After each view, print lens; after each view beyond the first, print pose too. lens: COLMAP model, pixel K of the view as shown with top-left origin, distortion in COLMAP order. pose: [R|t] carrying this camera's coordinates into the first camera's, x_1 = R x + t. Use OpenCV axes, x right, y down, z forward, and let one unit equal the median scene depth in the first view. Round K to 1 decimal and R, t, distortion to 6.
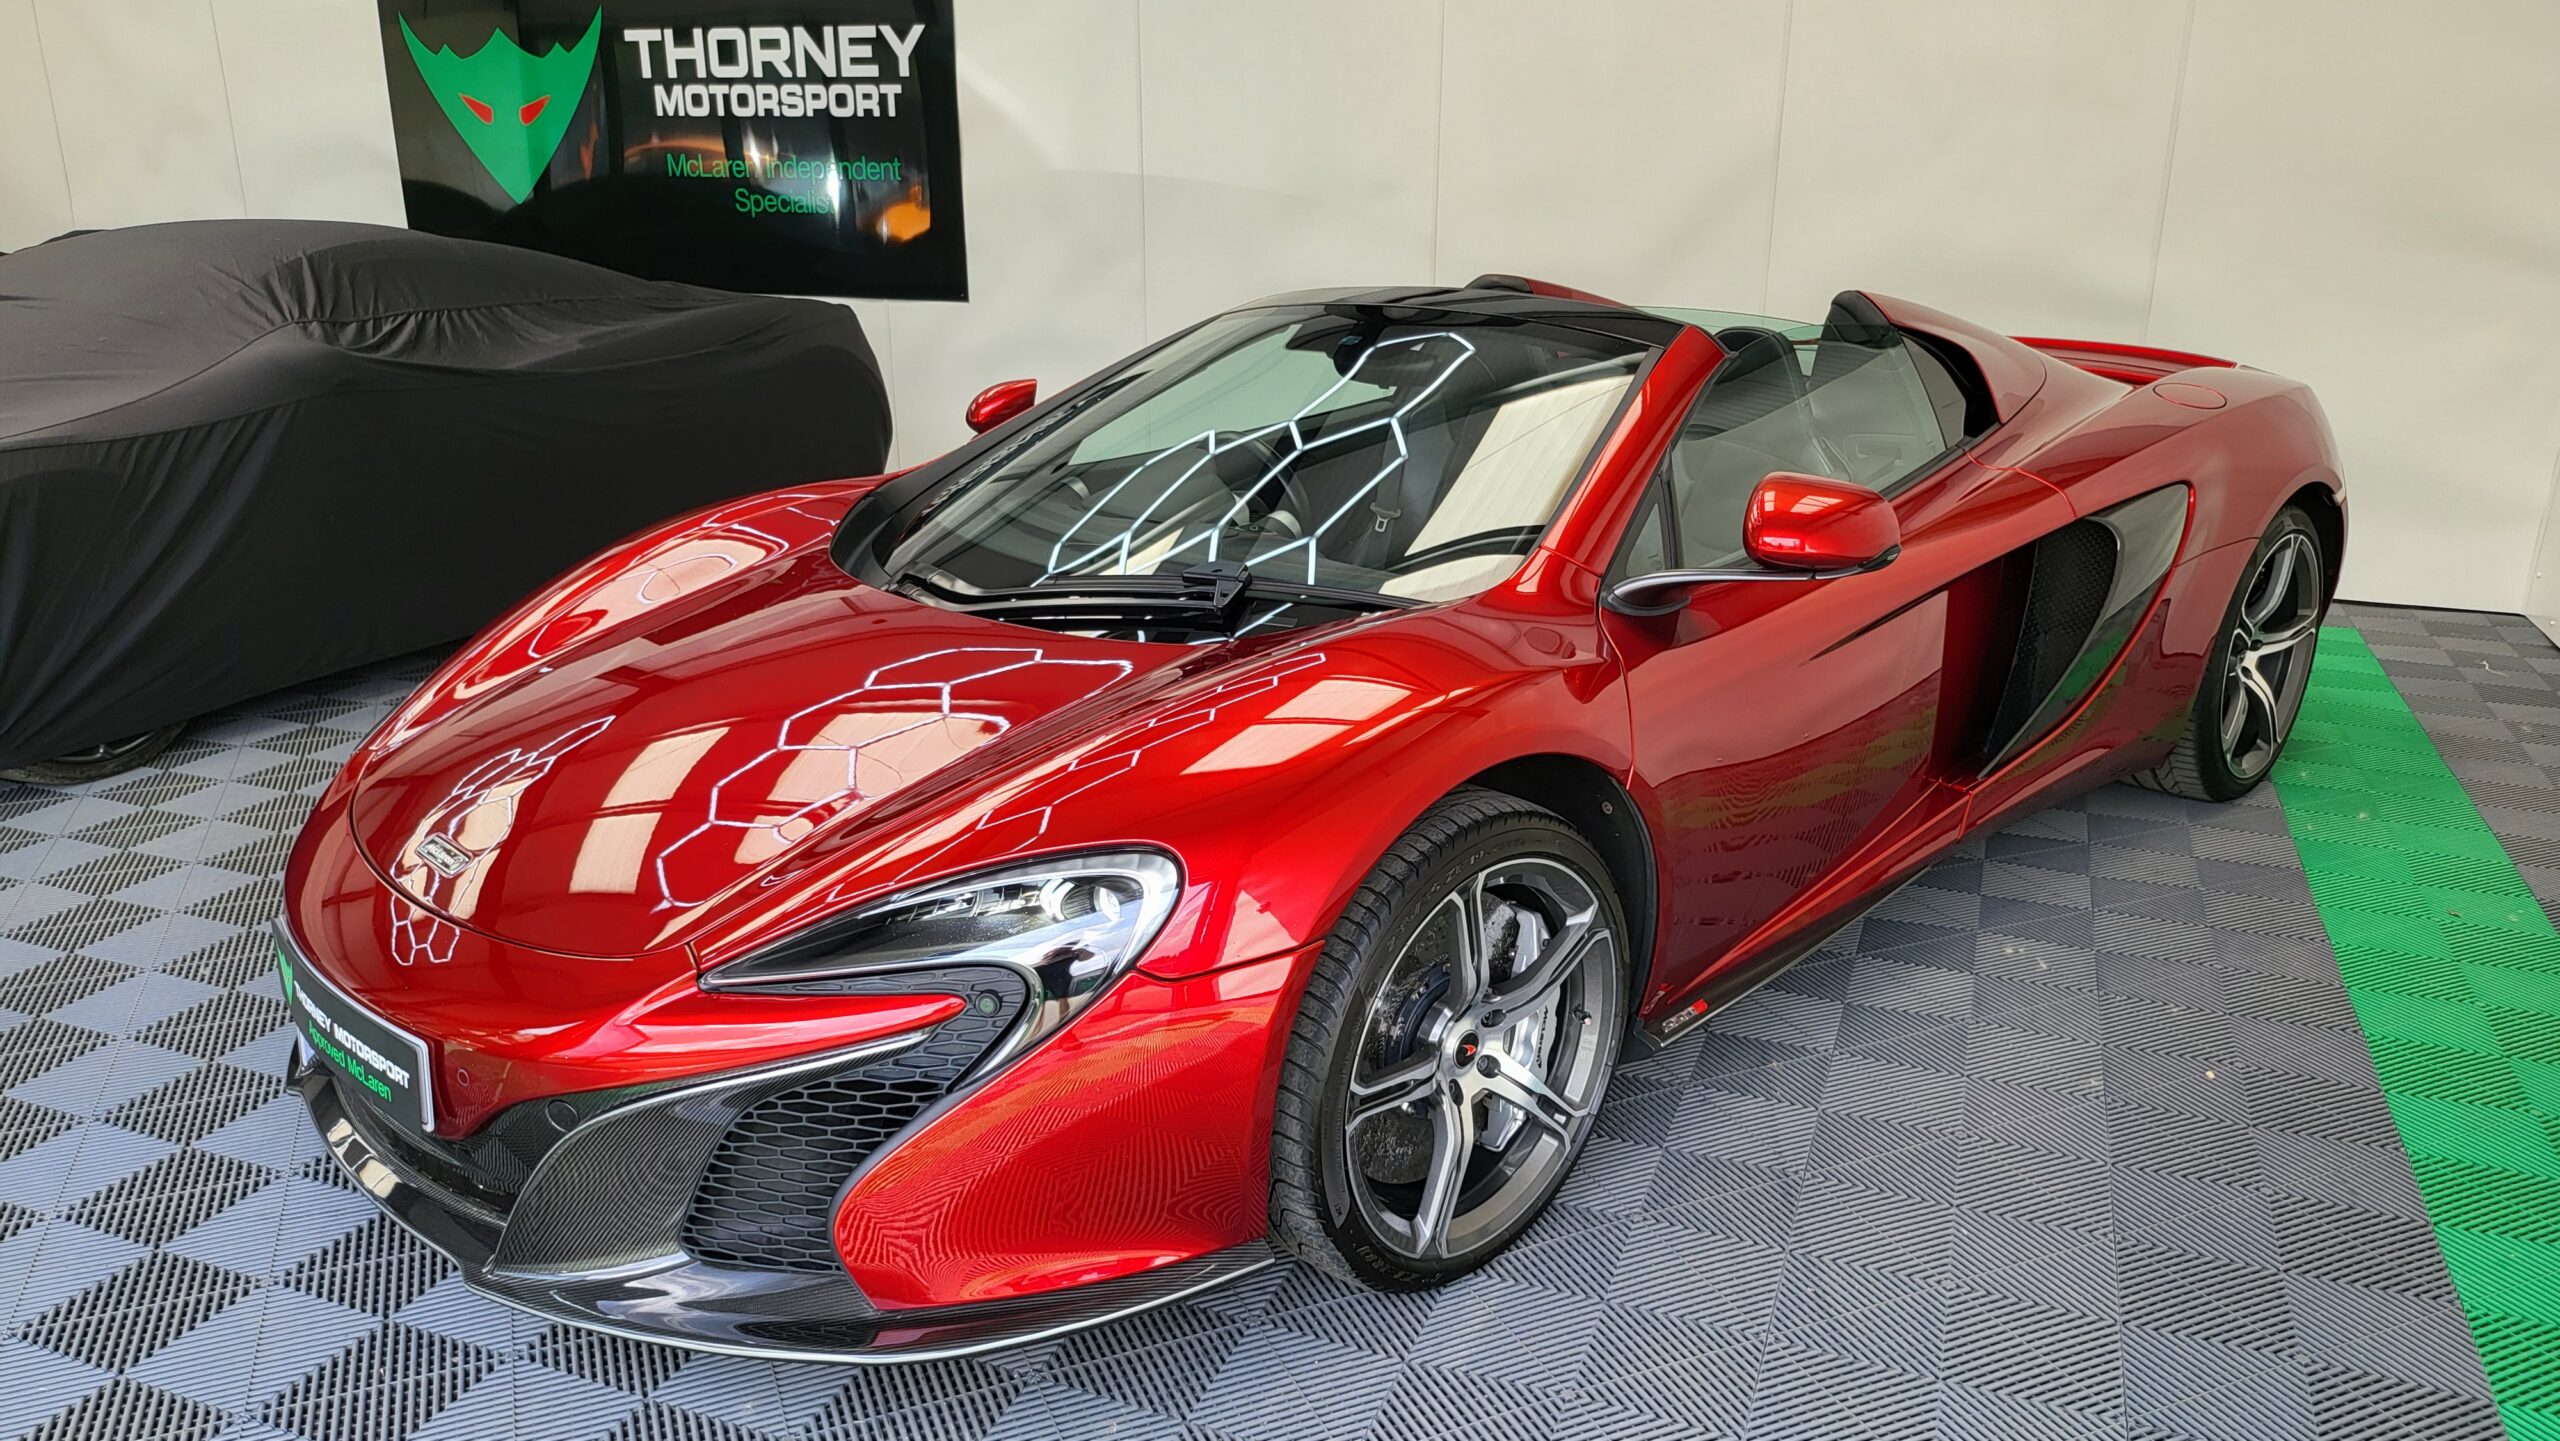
lens RADIAL K [[1804.3, 0, 1252.1], [0, 1804.3, 735.3], [0, 0, 1]] dist [0.041182, -0.037881]
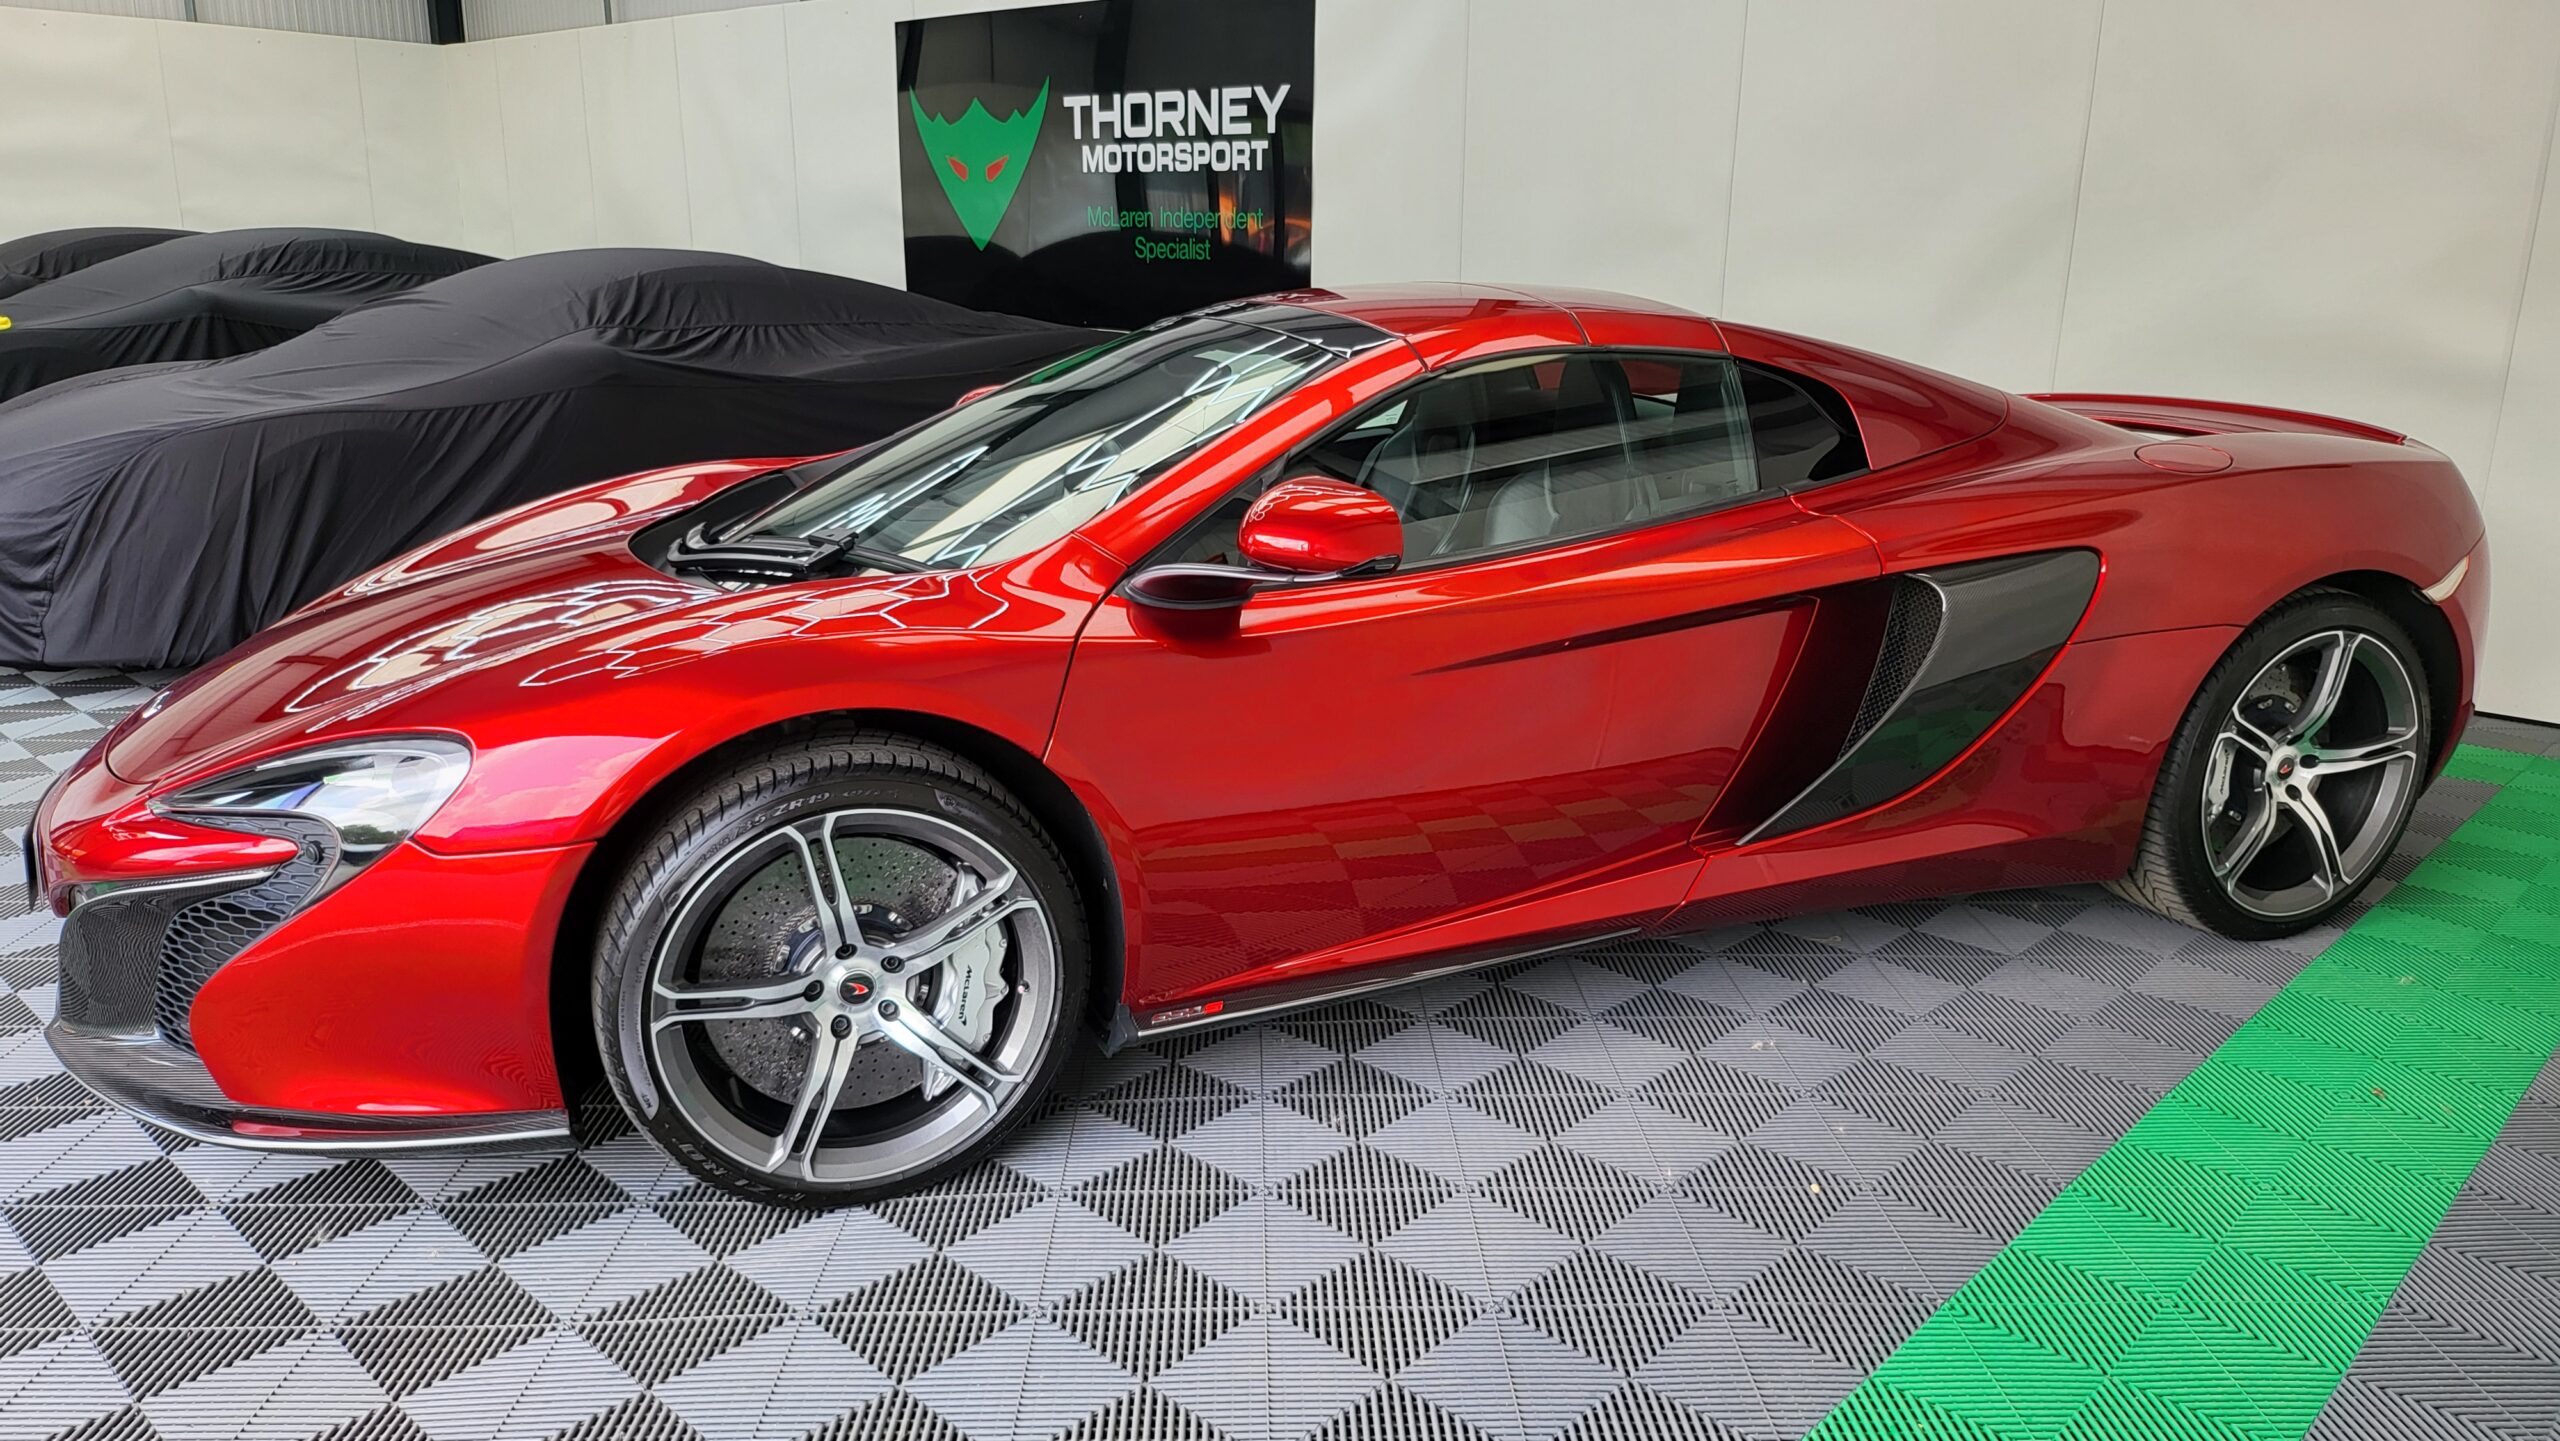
lens RADIAL K [[1804.3, 0, 1280.6], [0, 1804.3, 714.4], [0, 0, 1]] dist [0.041182, -0.037881]
pose [[0.933760, 0.102306, -0.342966, 0.462050], [-0.119016, 0.992498, -0.027975, 0.010572], [0.337531, 0.066940, 0.938931, 0.056132]]
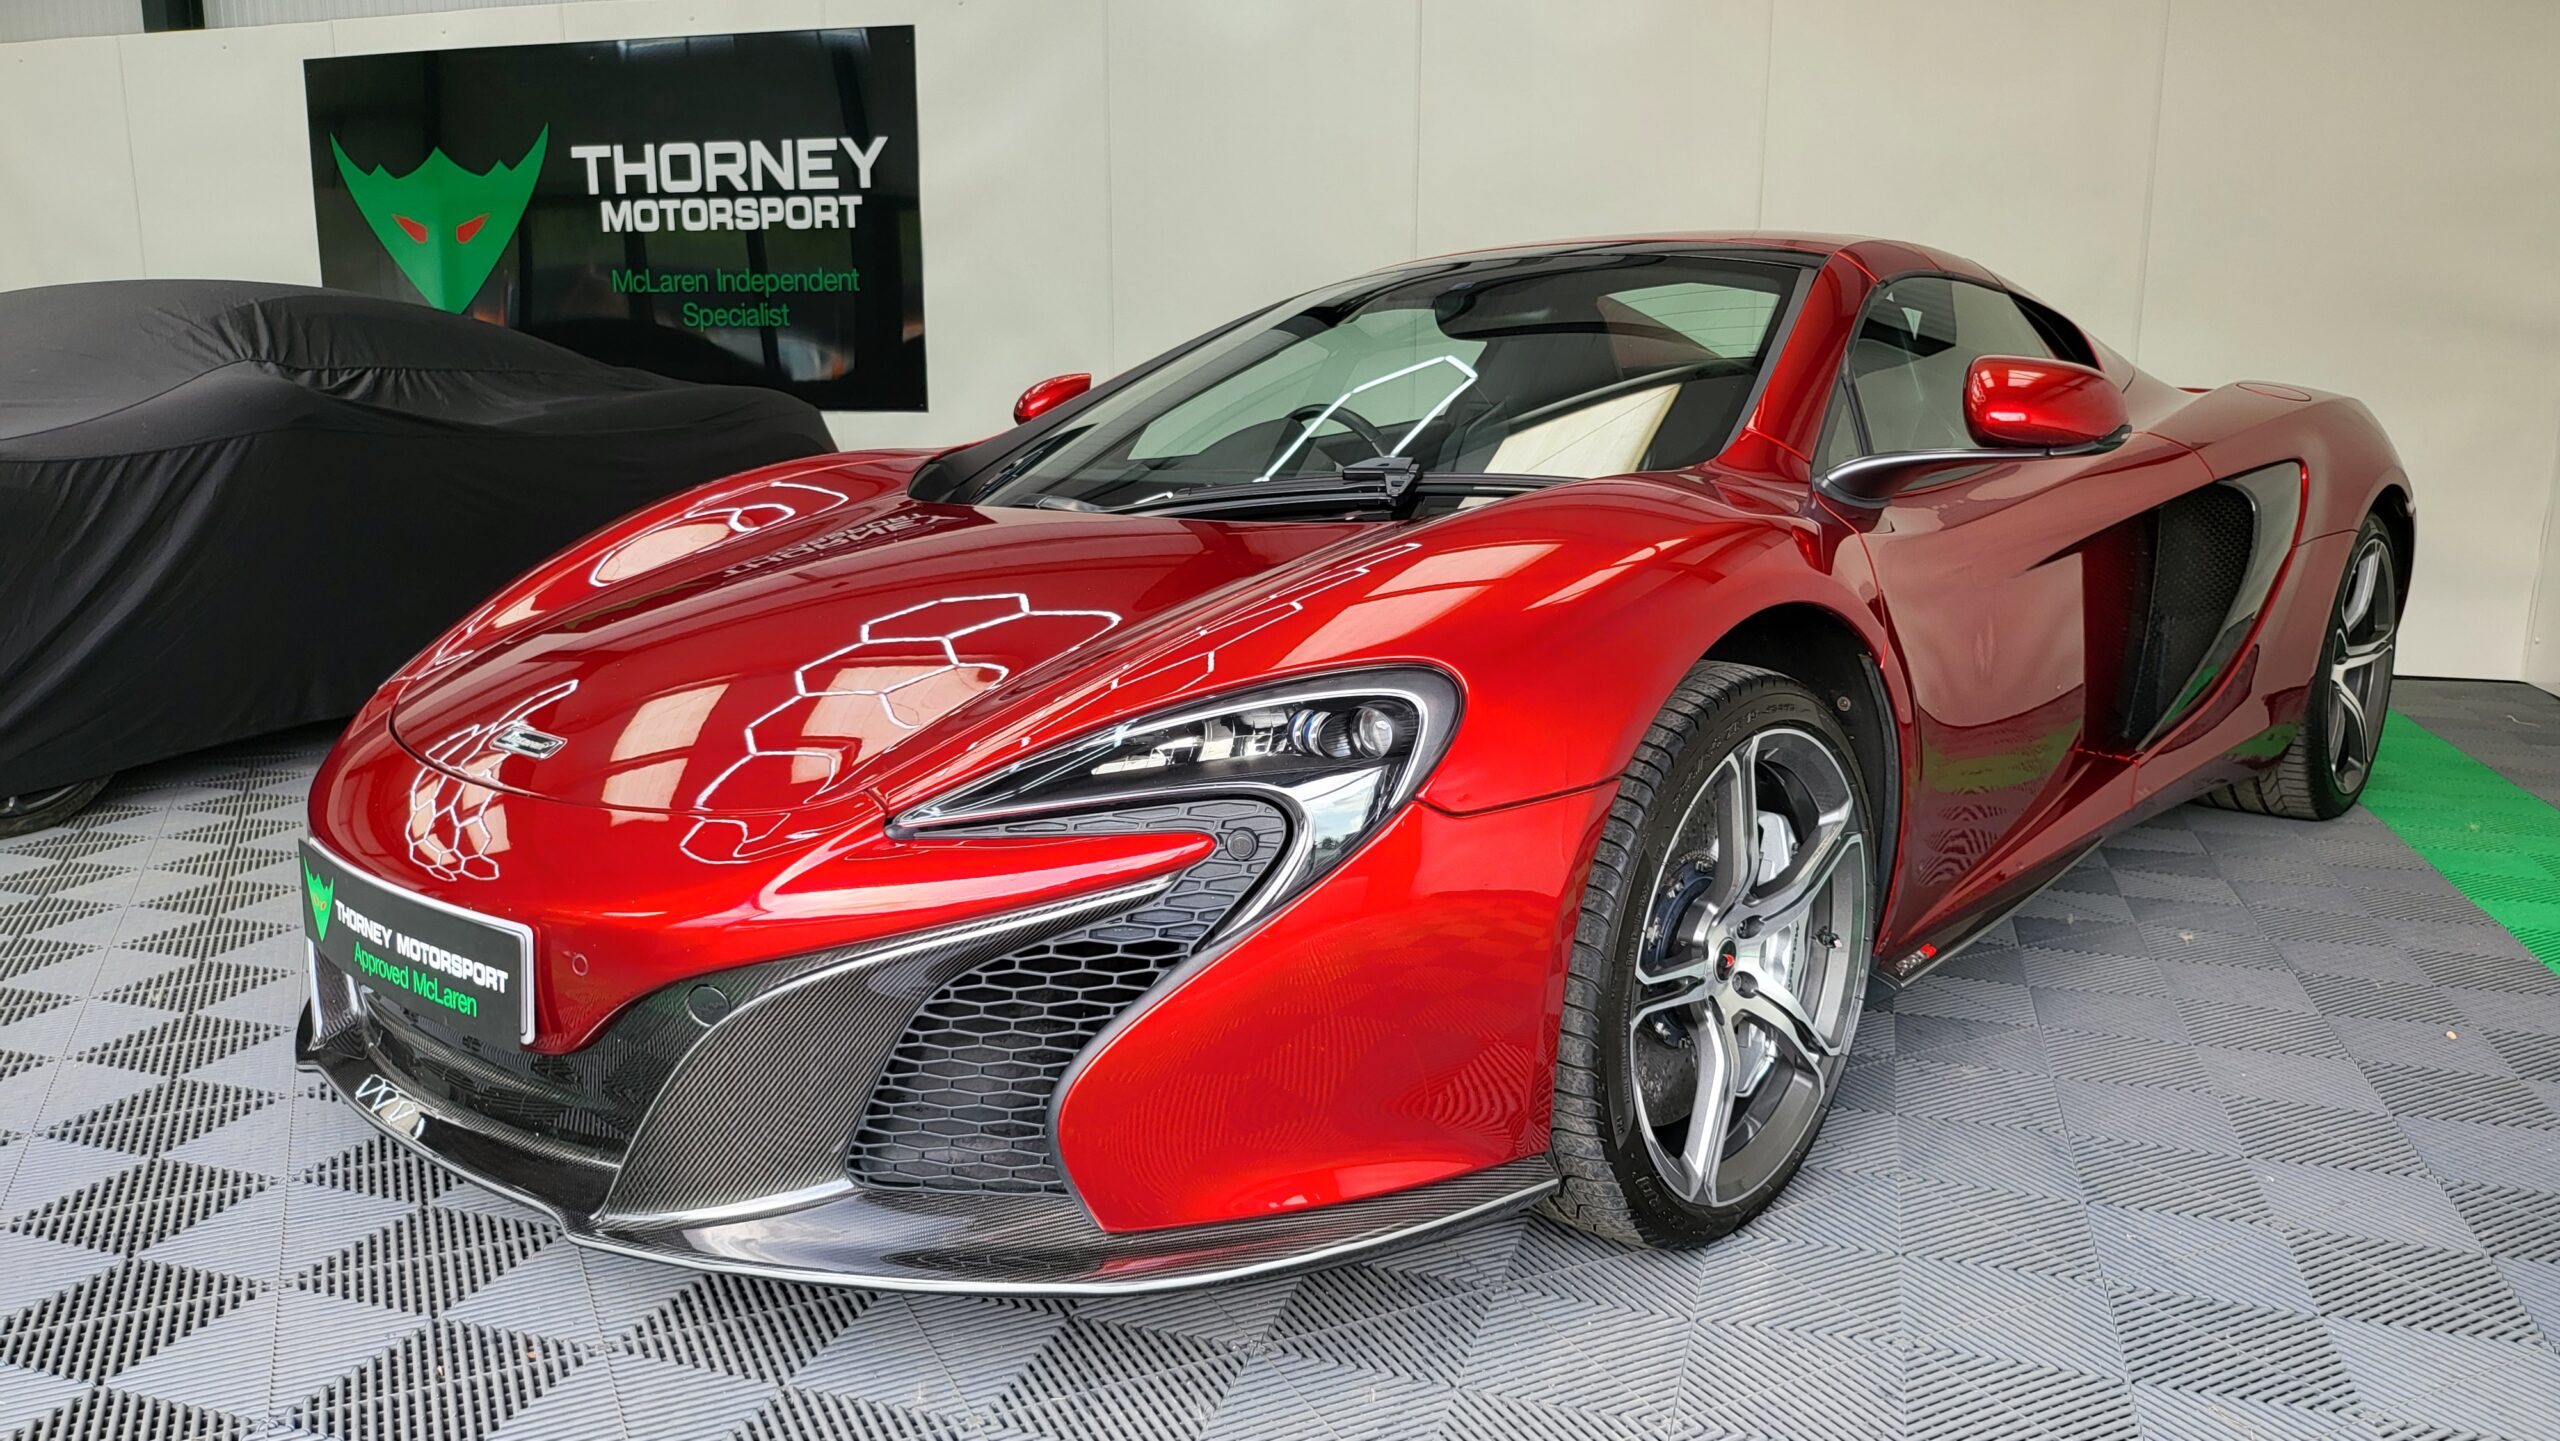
lens RADIAL K [[1804.3, 0, 1254.5], [0, 1804.3, 724.5], [0, 0, 1]] dist [0.041182, -0.037881]
pose [[0.997628, -0.010137, 0.068087, -0.109298], [0.018318, 0.992528, -0.120633, 0.108123], [-0.066355, 0.121594, 0.990359, 0.095703]]
